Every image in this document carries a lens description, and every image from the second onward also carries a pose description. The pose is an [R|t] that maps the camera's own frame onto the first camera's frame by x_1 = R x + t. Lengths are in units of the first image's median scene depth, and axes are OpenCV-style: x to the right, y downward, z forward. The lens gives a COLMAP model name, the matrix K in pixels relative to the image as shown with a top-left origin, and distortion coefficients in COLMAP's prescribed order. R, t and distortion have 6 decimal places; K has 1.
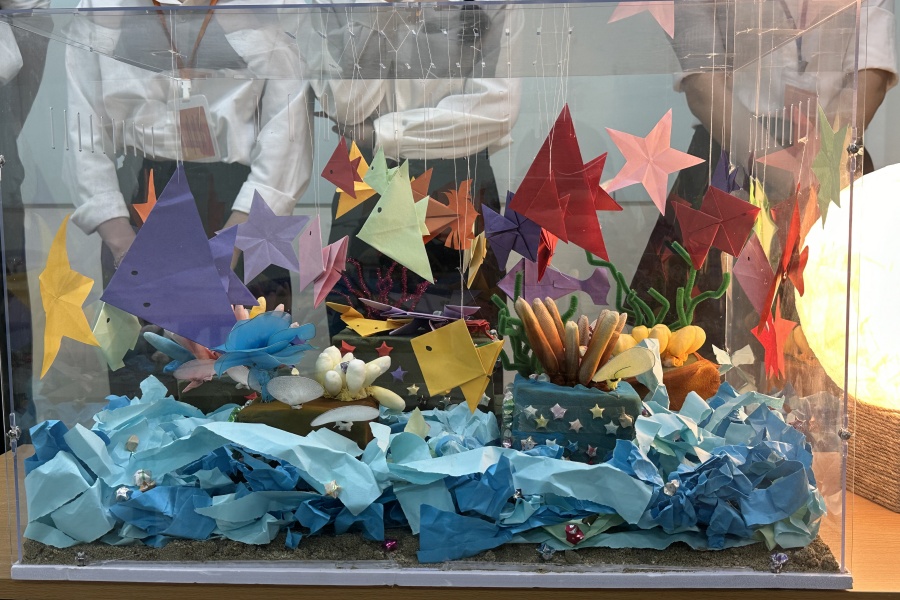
lens RADIAL K [[1014.4, 0, 444.2], [0, 1014.4, 303.1], [0, 0, 1]] dist [0.133965, 0.000000]
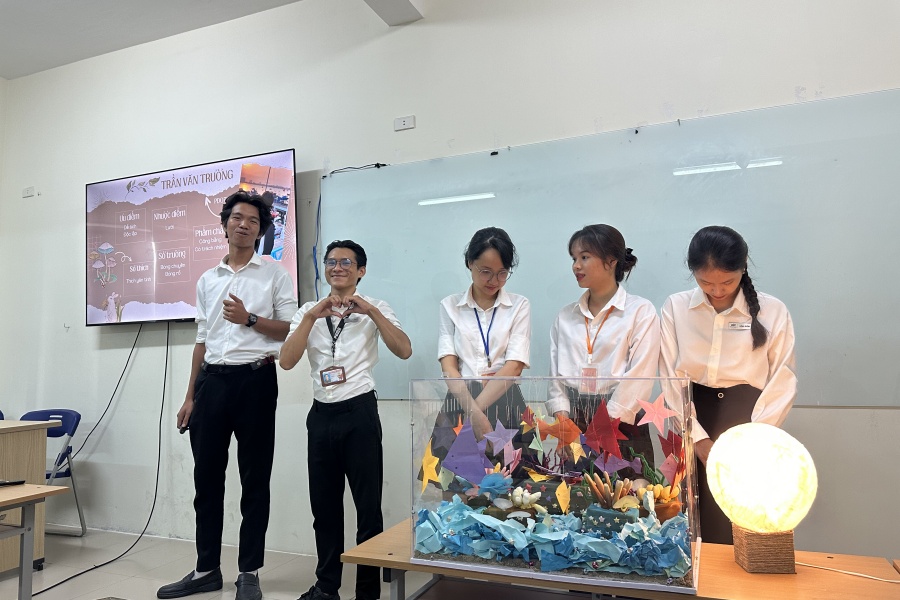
lens RADIAL K [[615.6, 0, 456.9], [0, 615.6, 293.2], [0, 0, 1]] dist [0.000310, -0.006861]
pose [[0.953727, -0.033119, -0.298843, 0.283881], [-0.033571, 0.975971, -0.215300, -0.123258], [0.298793, 0.215370, 0.929698, -0.818814]]
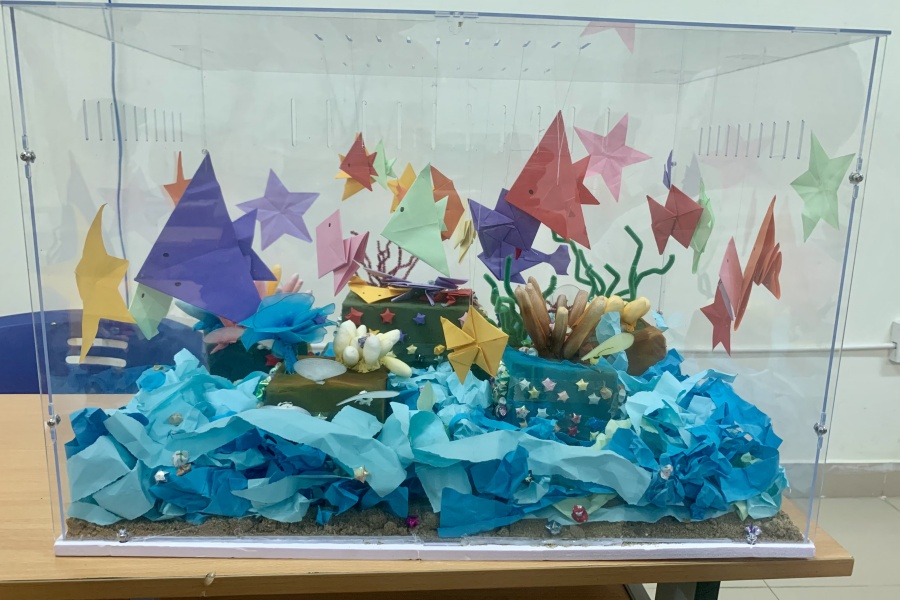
lens RADIAL K [[699.8, 0, 448.9], [0, 699.8, 293.9], [0, 0, 1]] dist [0.047475, 0.003850]
pose [[0.995037, 0.014490, 0.098445, -0.090735], [-0.024551, 0.994505, 0.101768, -0.083249], [-0.096430, -0.103680, 0.989925, 0.267280]]
